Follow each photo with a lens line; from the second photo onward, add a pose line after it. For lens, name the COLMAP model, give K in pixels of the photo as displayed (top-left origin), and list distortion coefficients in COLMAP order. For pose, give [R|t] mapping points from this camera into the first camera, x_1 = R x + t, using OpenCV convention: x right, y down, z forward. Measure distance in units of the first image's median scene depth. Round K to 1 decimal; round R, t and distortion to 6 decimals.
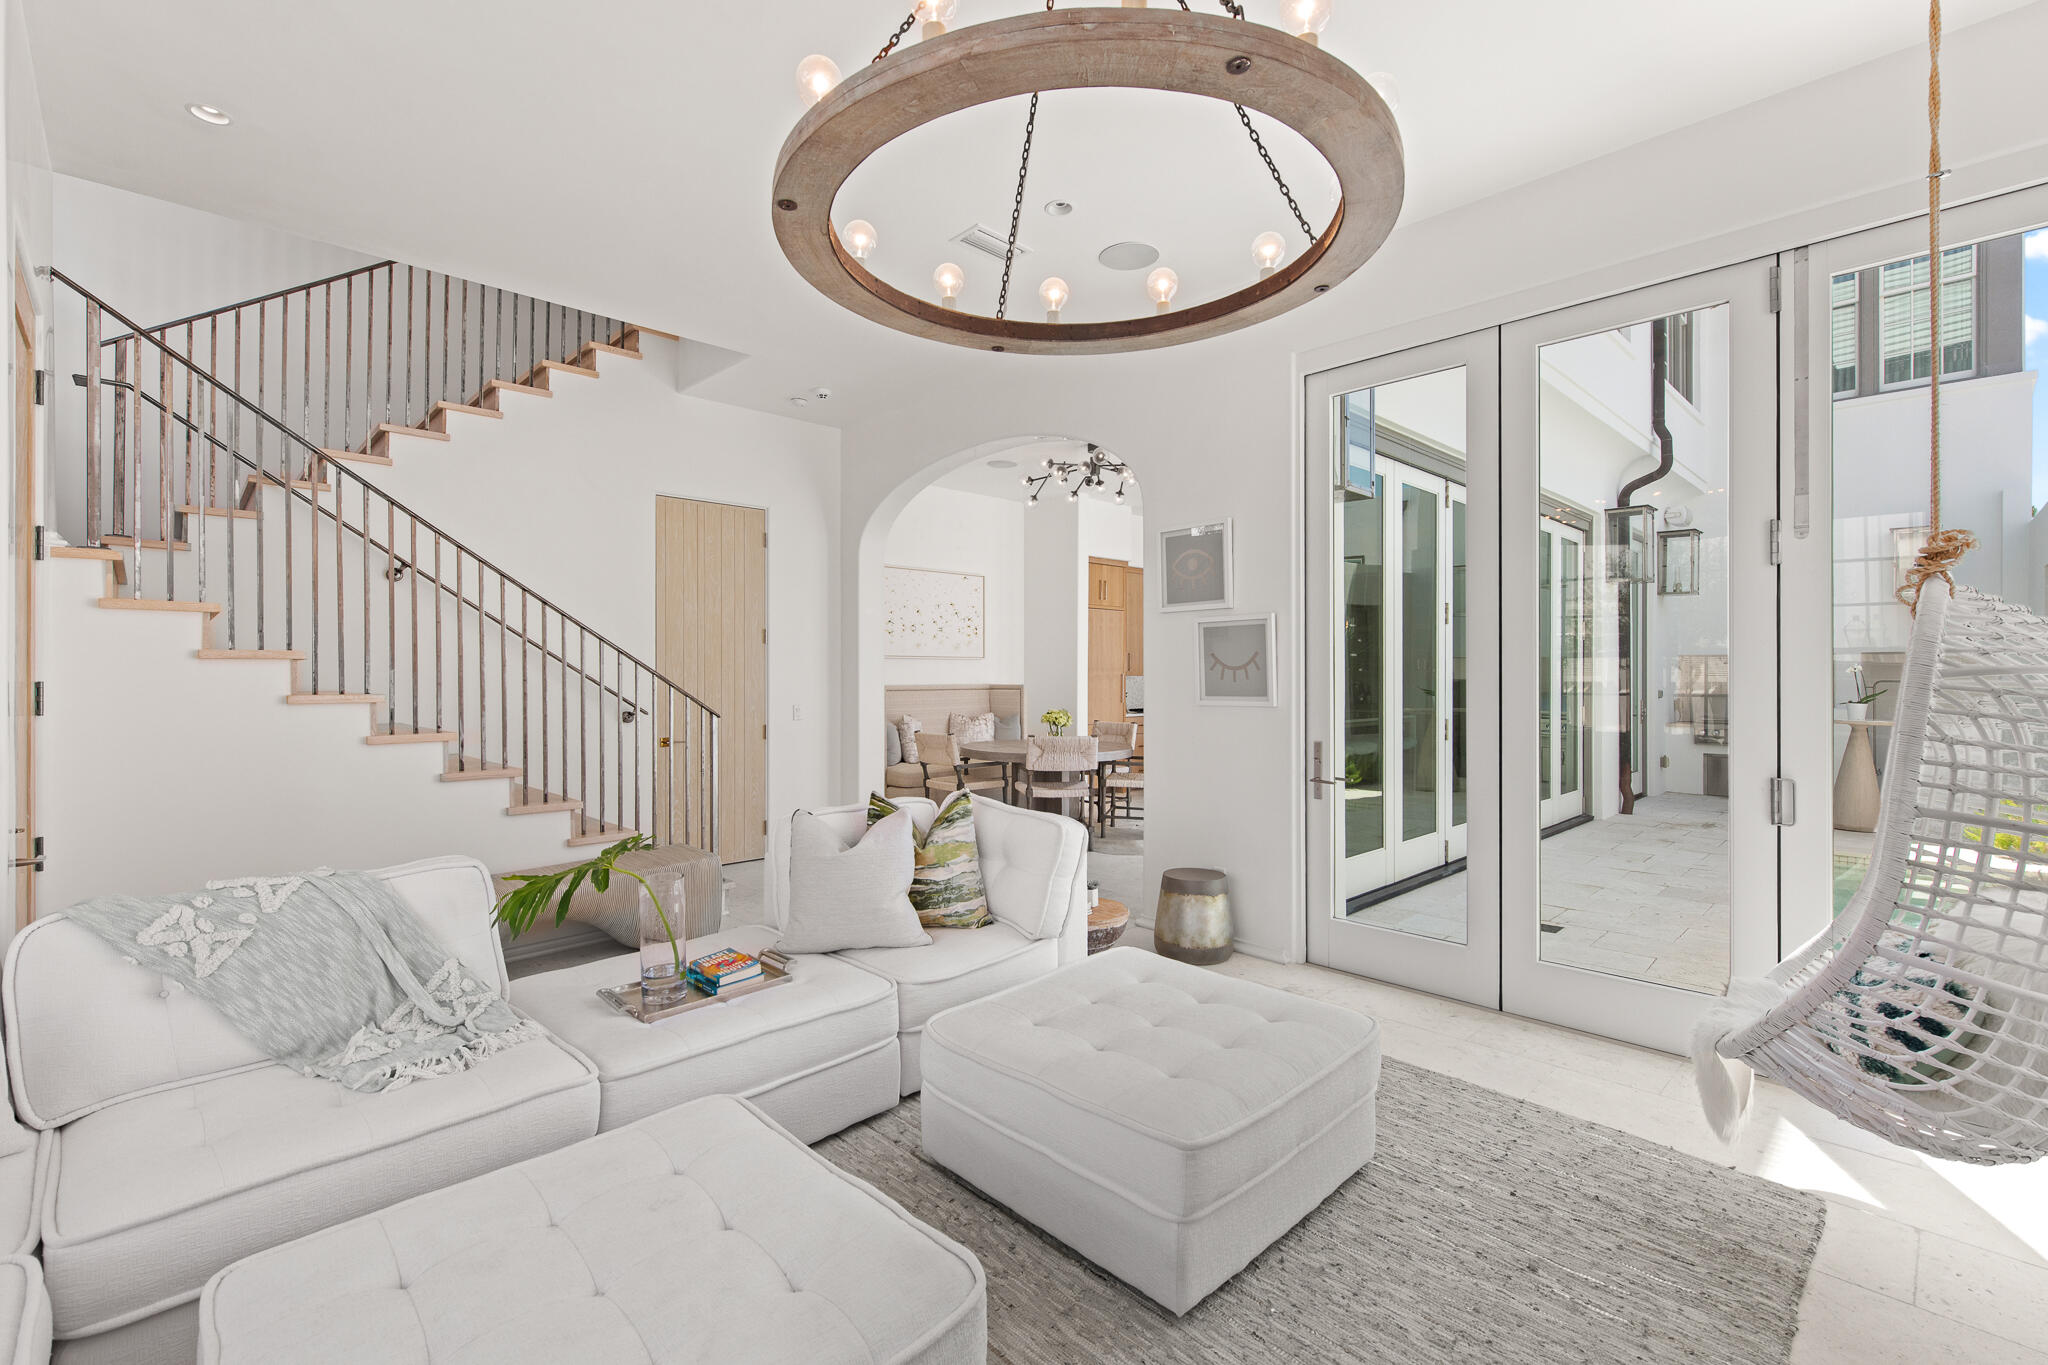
lens RADIAL K [[897.3, 0, 1014.3], [0, 897.3, 674.2], [0, 0, 1]] dist [0.005391, -0.000761]
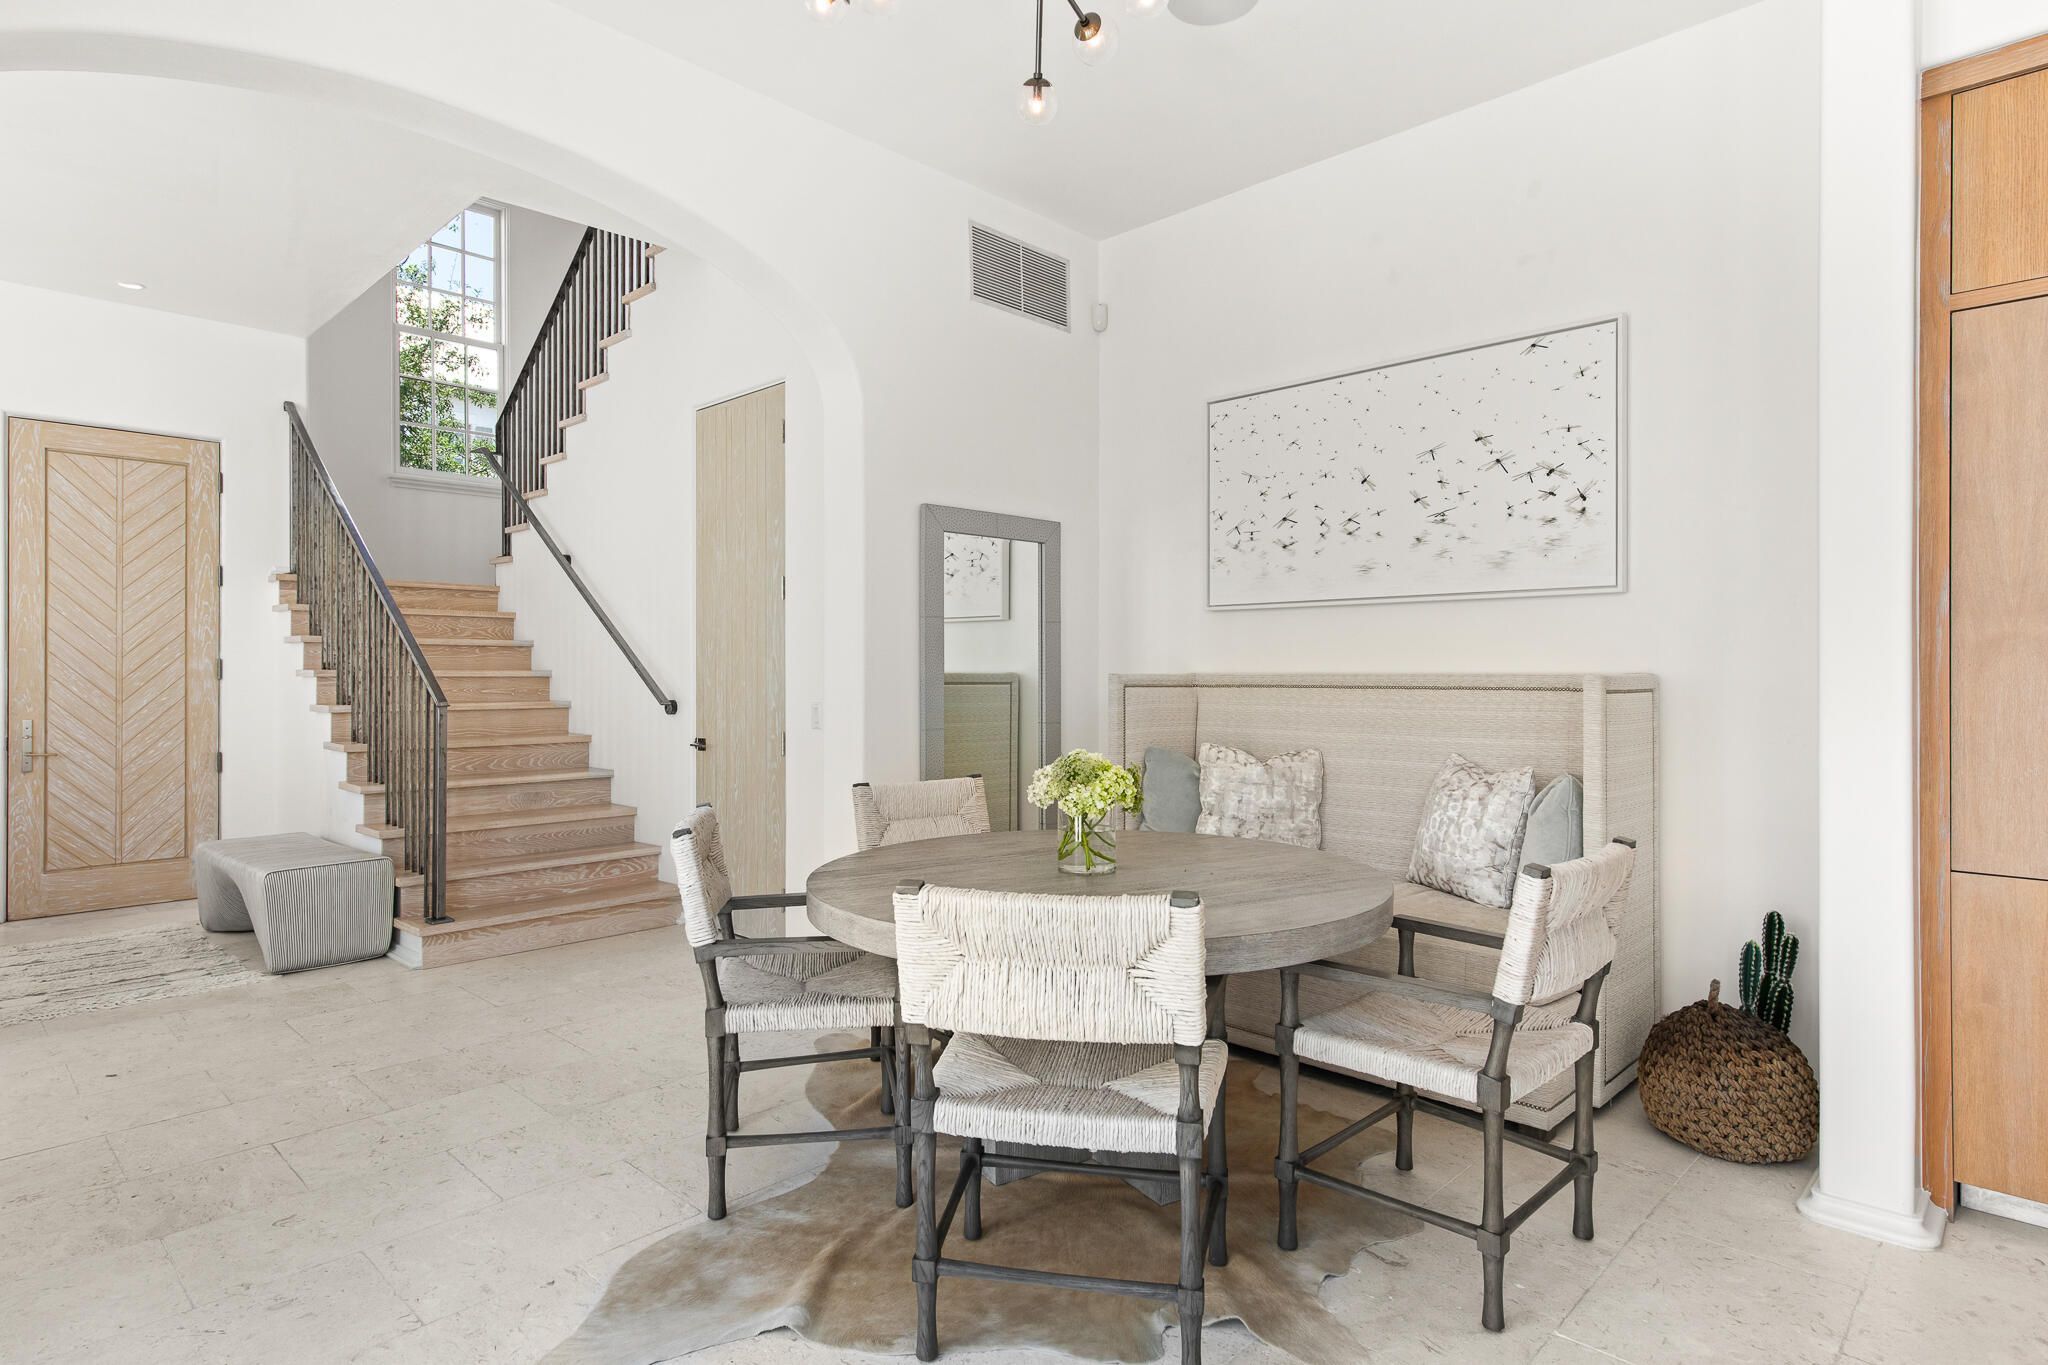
lens RADIAL K [[1105.9, 0, 1021.1], [0, 1105.9, 669.2], [0, 0, 1]] dist [-0.001768, 0.006504]
pose [[0.034859, 0.000021, -0.999392, 0.412422], [0.000641, 1.000000, 0.000043, 0.011297], [0.999392, -0.000642, 0.034859, 0.975394]]
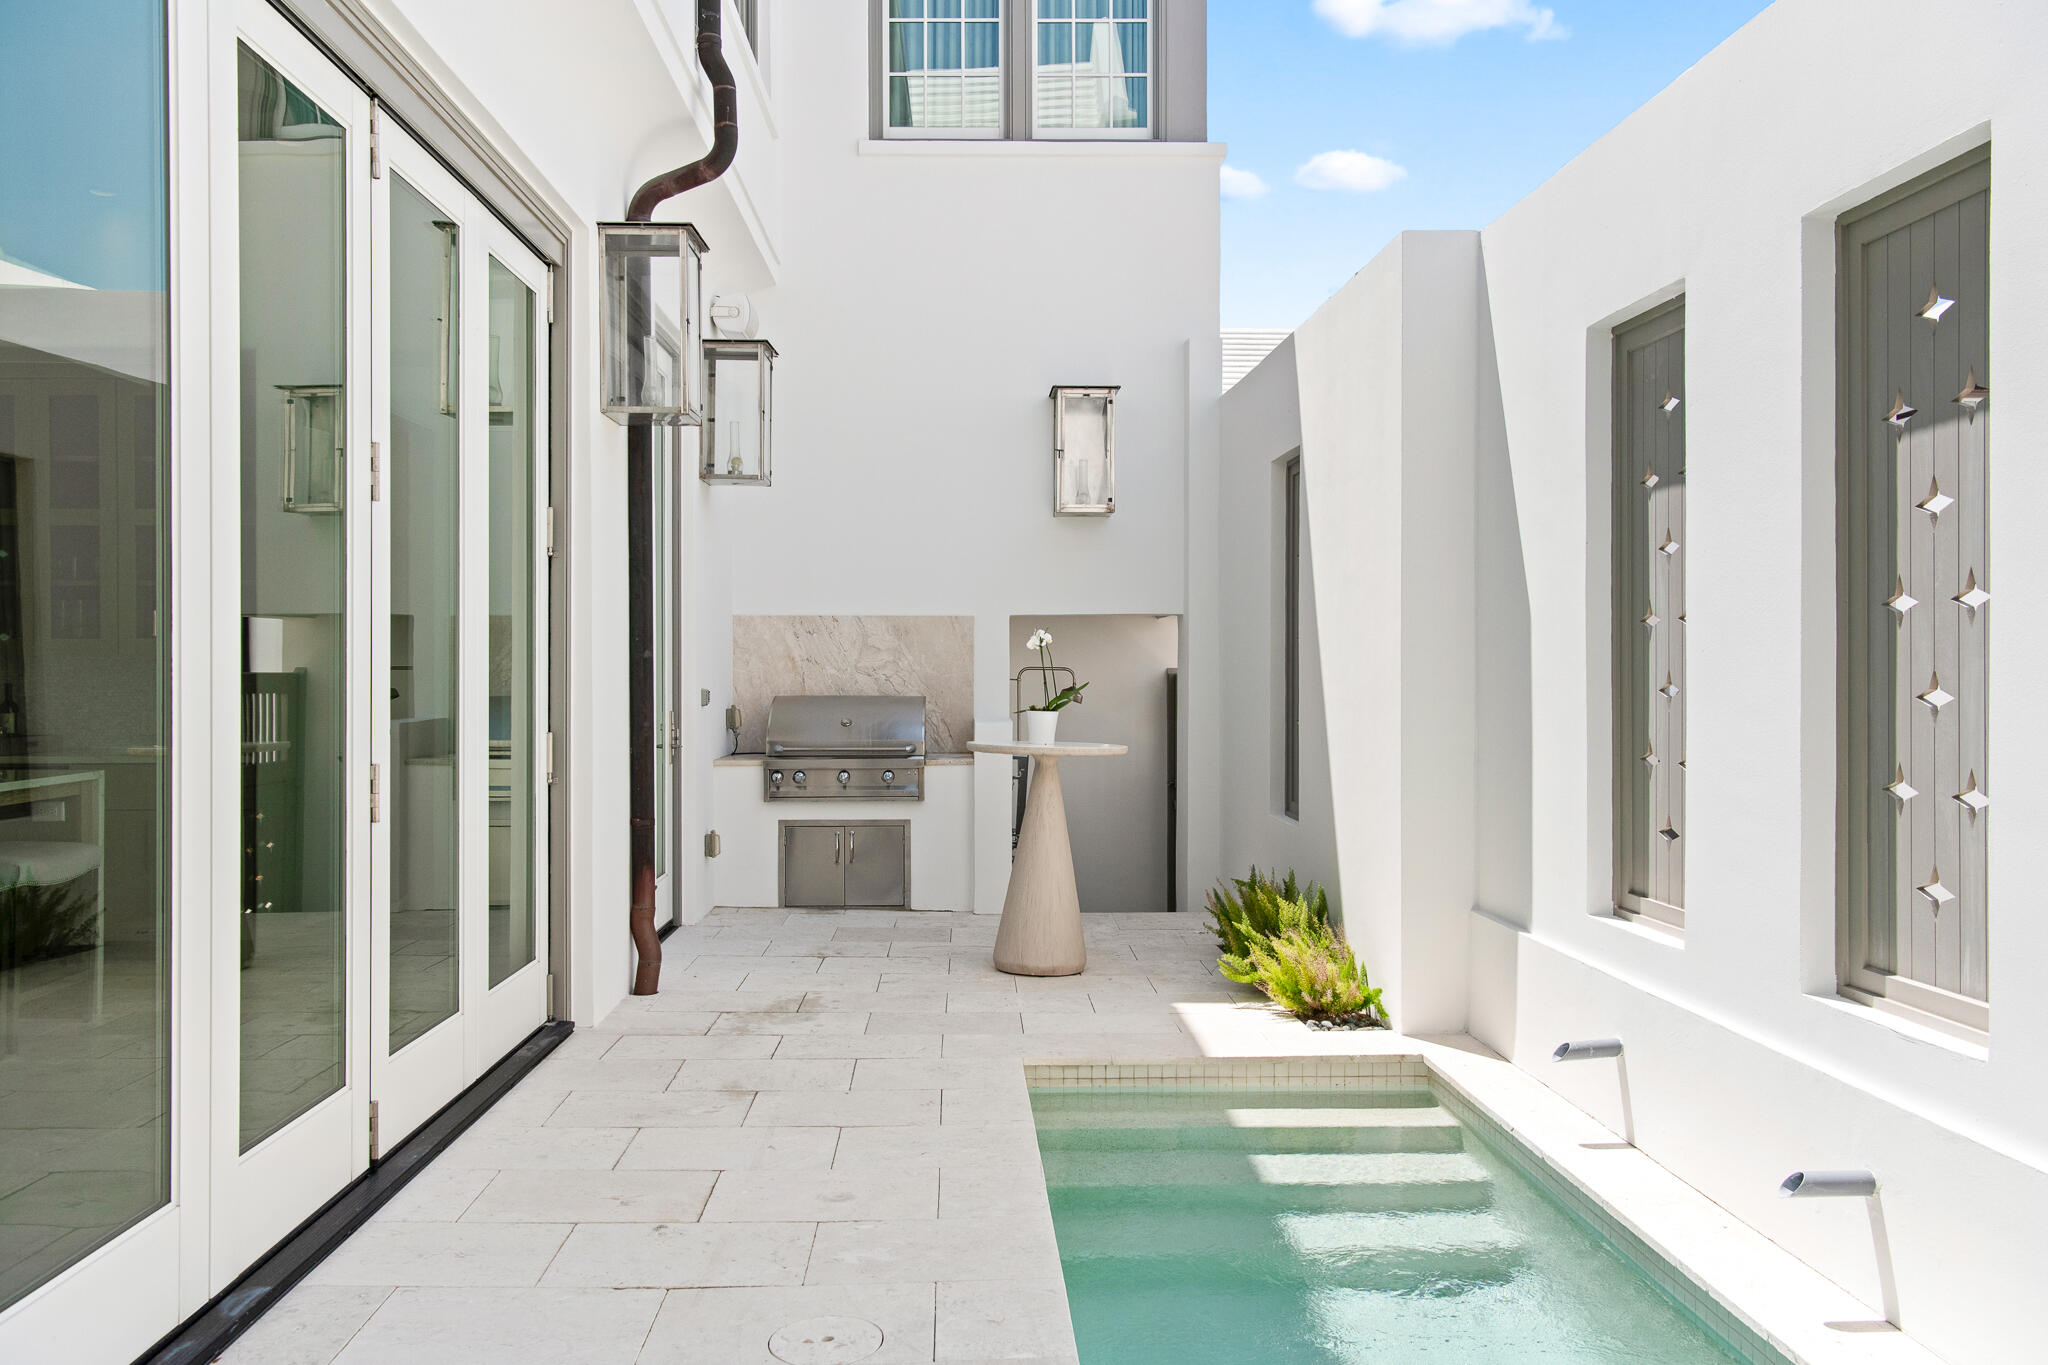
lens RADIAL K [[1552.2, 0, 980.0], [0, 1552.2, 672.4], [0, 0, 1]] dist [-0.001603, 0.021079]
pose [[0.685574, -0.002639, 0.727999, 0.330748], [-0.000619, 0.999991, 0.004208, 0.008752], [-0.728003, -0.003336, 0.685566, 0.493670]]
